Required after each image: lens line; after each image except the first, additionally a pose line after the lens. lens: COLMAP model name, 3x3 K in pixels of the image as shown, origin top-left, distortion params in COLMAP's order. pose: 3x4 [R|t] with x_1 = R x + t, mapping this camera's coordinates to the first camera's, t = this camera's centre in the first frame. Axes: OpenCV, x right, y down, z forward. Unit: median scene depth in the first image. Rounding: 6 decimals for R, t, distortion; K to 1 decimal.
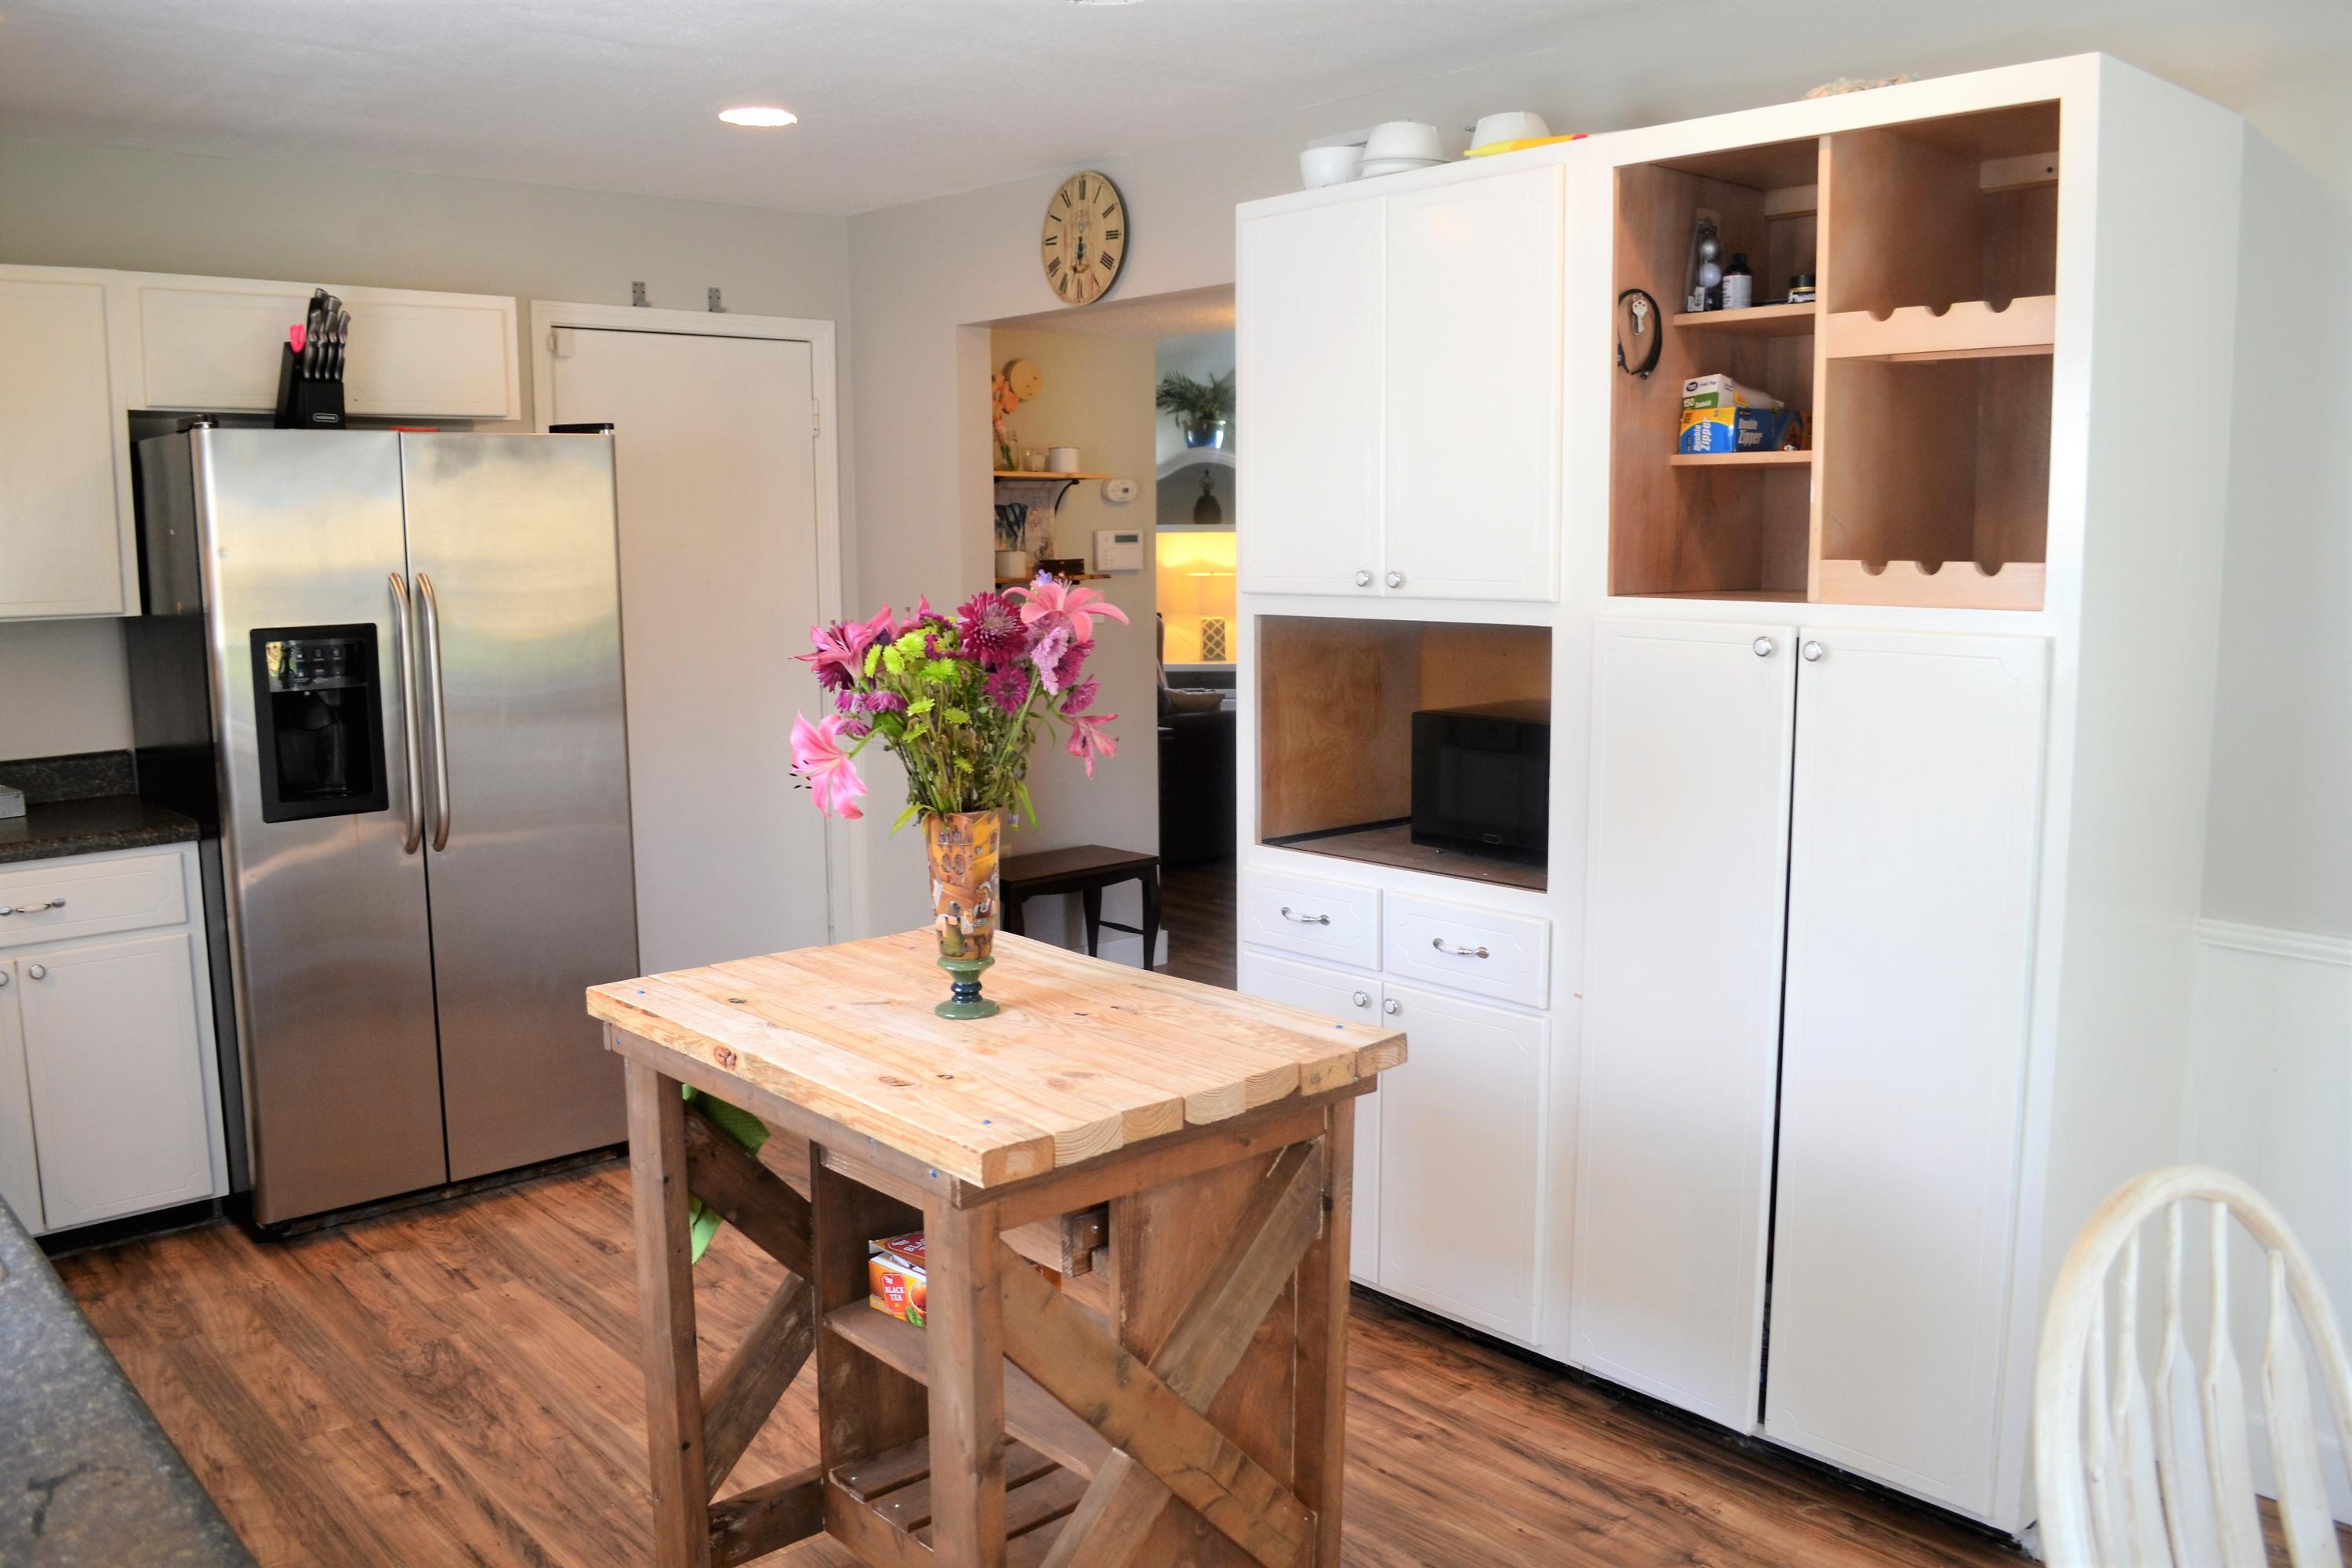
lens RADIAL K [[1873.4, 0, 1185.4], [0, 1873.4, 770.4], [0, 0, 1]] dist [-0.077546, 0.007942]
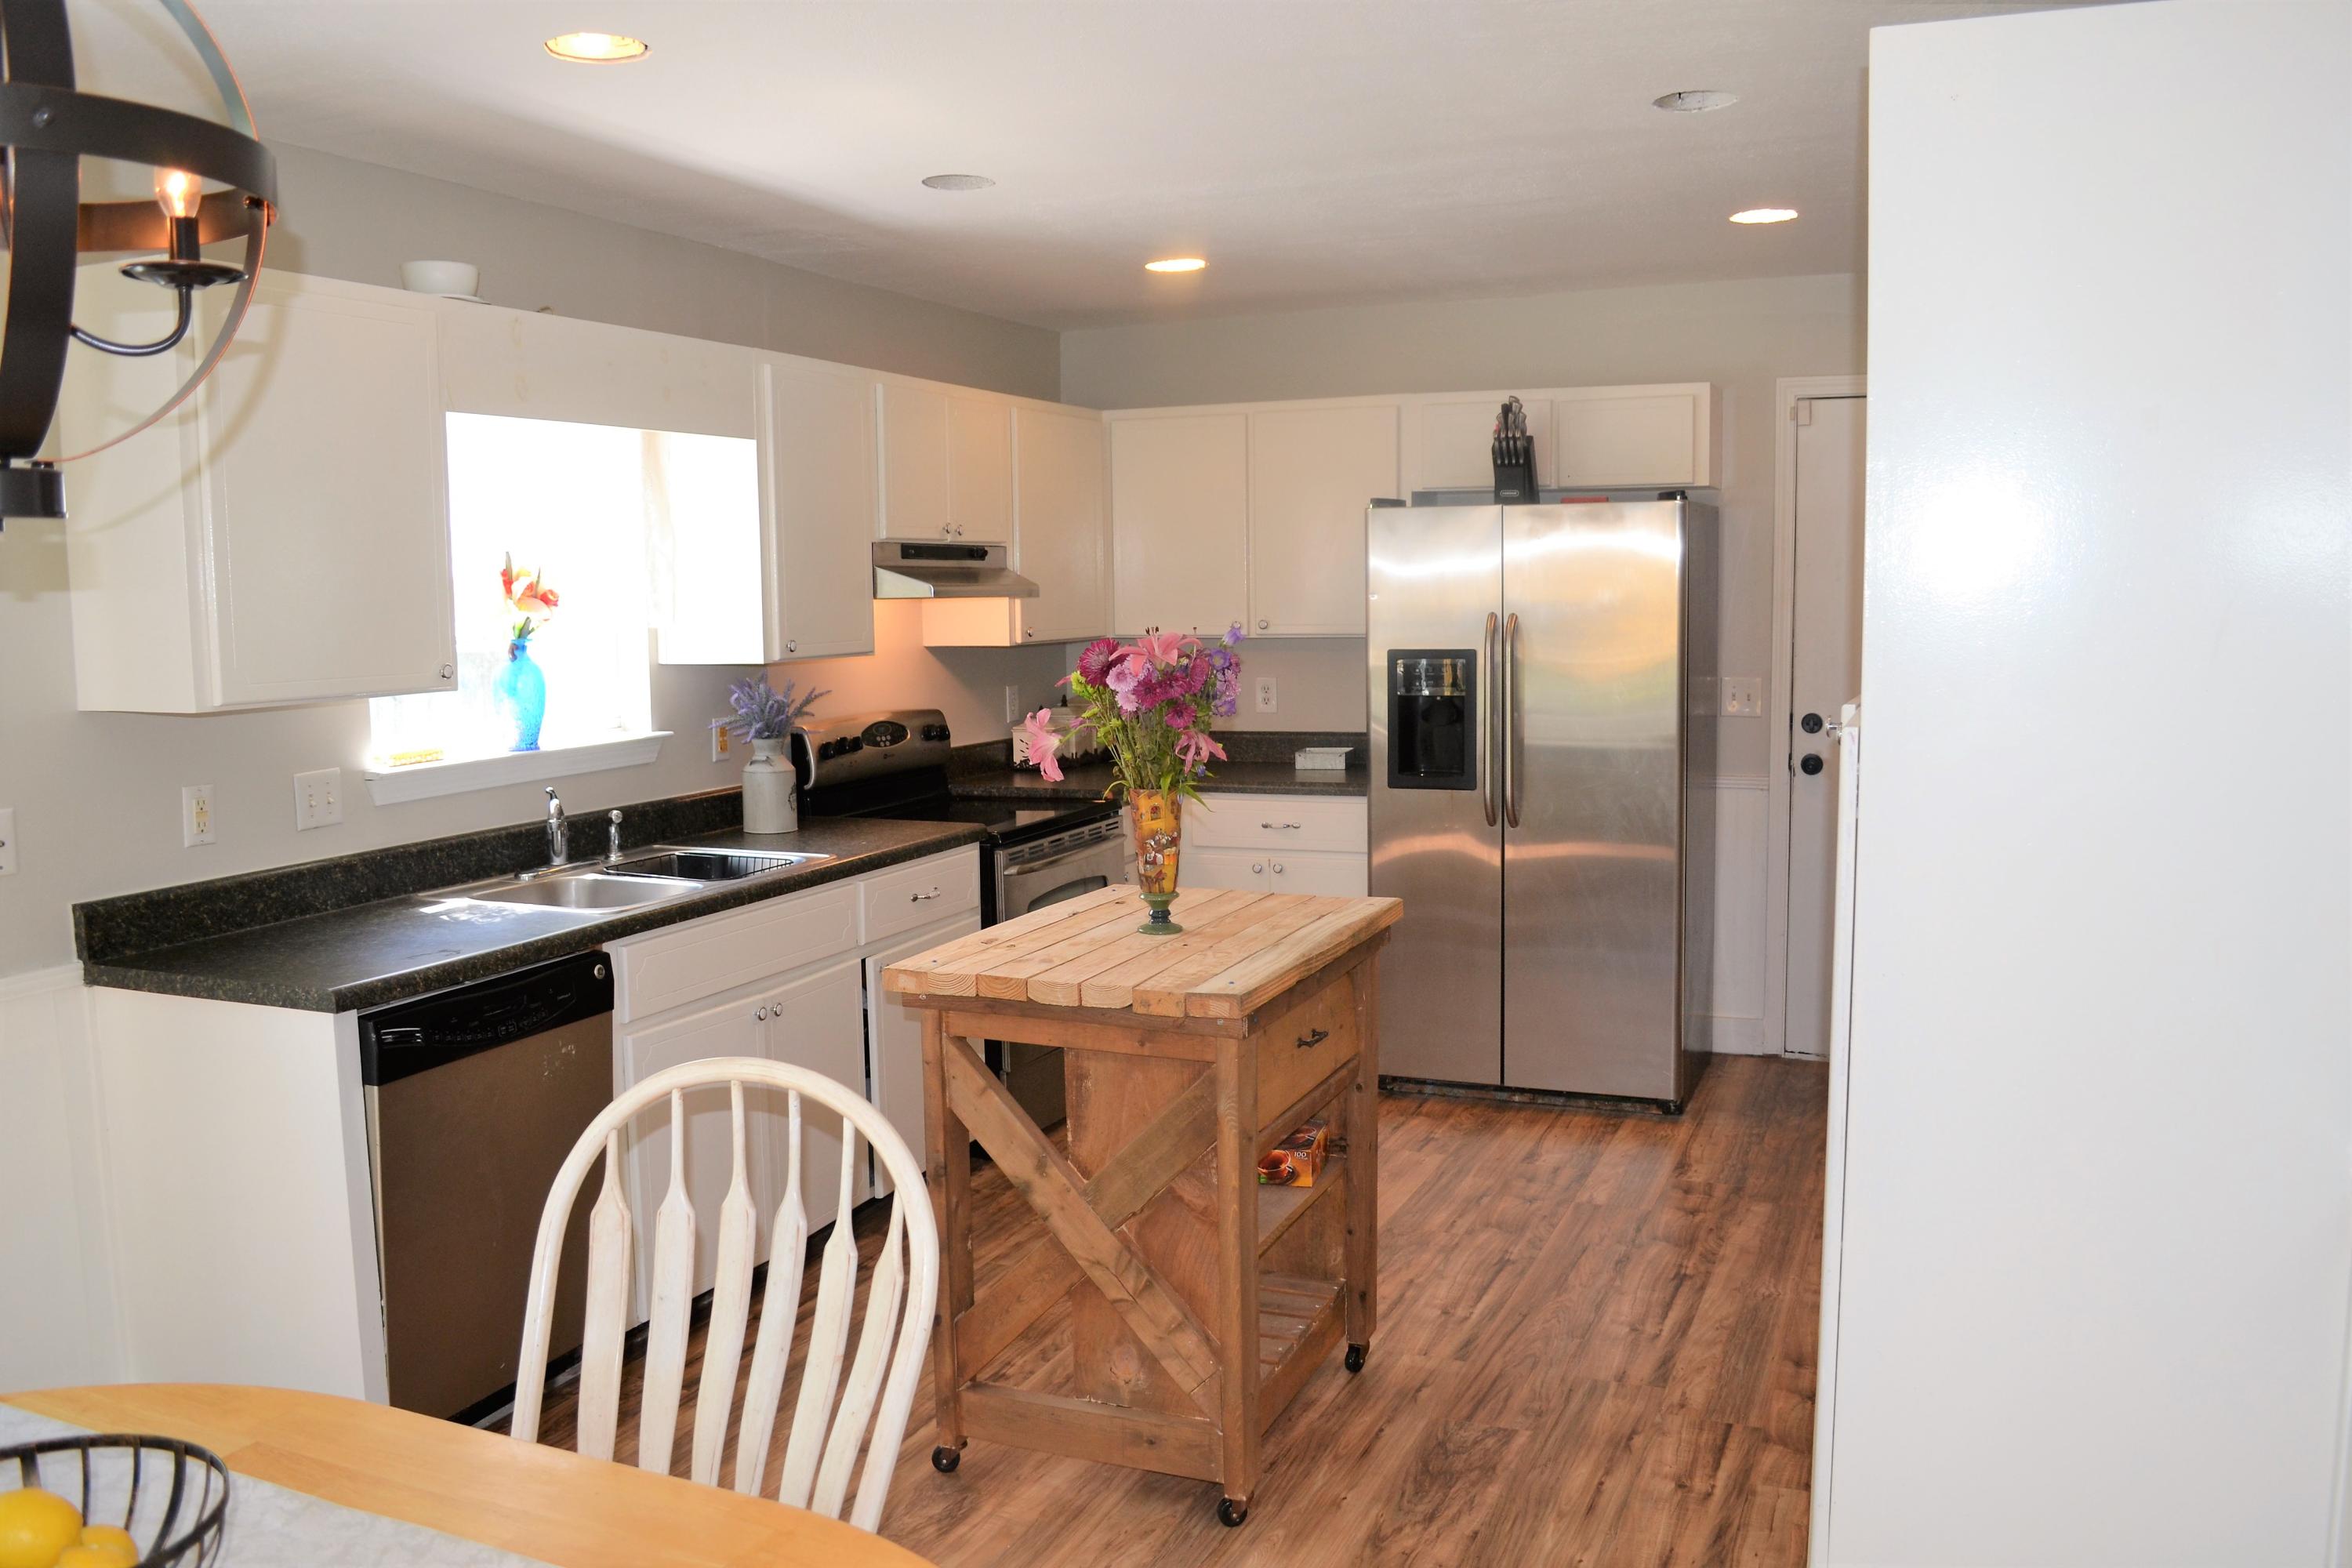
lens RADIAL K [[1873.4, 0, 1169.8], [0, 1873.4, 780.7], [0, 0, 1]] dist [-0.077546, 0.007942]
pose [[0.421620, 0.097423, -0.901524, 0.706909], [-0.107138, 0.992600, 0.057159, -0.039915], [0.900421, 0.072488, 0.428938, 0.235545]]
